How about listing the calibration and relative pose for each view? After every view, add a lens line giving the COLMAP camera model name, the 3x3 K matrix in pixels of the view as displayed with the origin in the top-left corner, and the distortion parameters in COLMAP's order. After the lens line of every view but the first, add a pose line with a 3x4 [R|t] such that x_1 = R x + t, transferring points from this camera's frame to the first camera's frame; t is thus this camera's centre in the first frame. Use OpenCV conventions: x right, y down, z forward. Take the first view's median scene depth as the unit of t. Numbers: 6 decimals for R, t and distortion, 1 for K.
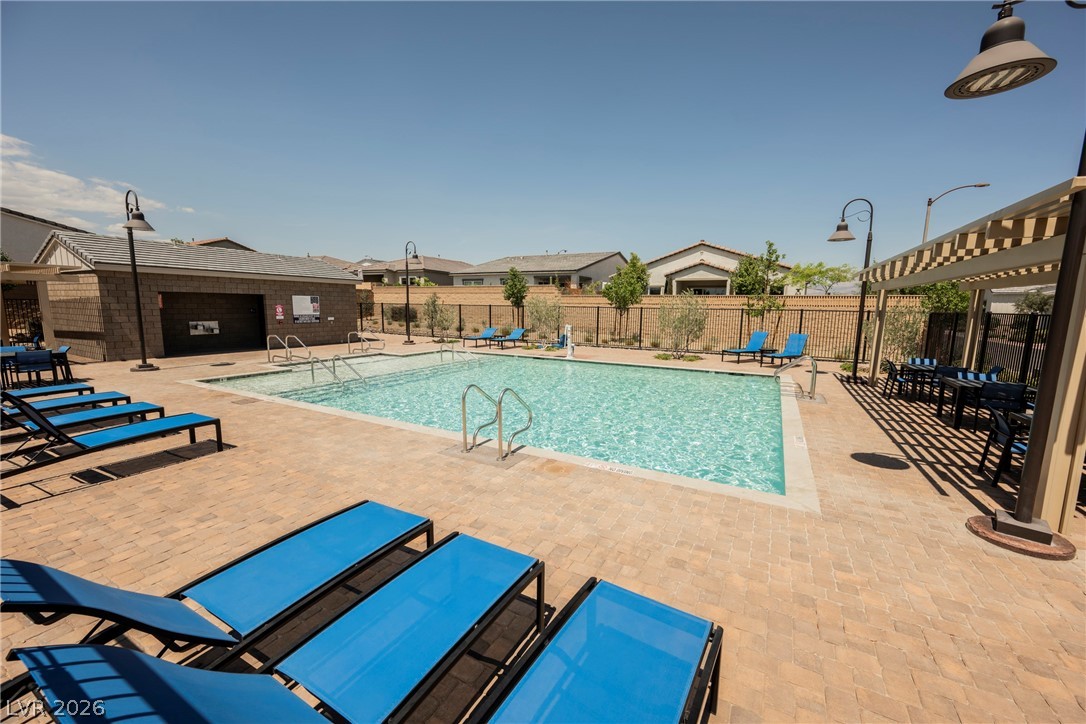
lens RADIAL K [[422.4, 0, 547.0], [0, 422.4, 362.2], [0, 0, 1]] dist [0.002648, -0.000036]
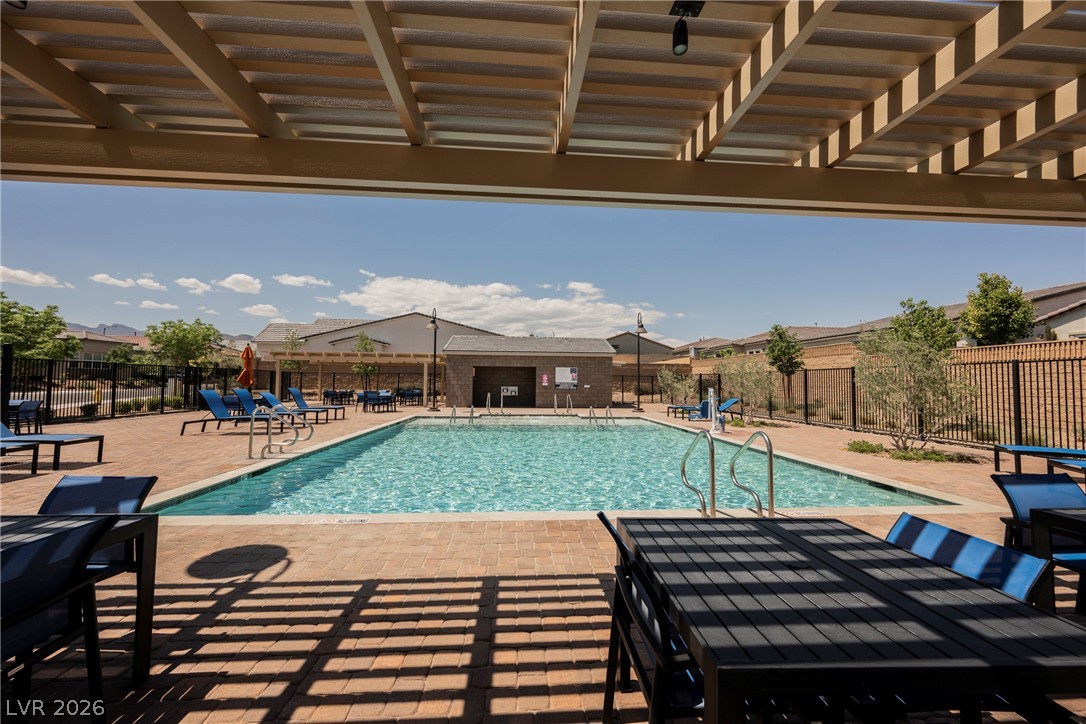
lens RADIAL K [[422.4, 0, 550.7], [0, 422.4, 362.5], [0, 0, 1]] dist [0.002648, -0.000036]
pose [[0.530343, -0.050971, -0.846250, 0.433054], [-0.115094, 0.984621, -0.131435, -0.001688], [0.839934, 0.167103, 0.516320, 0.289528]]
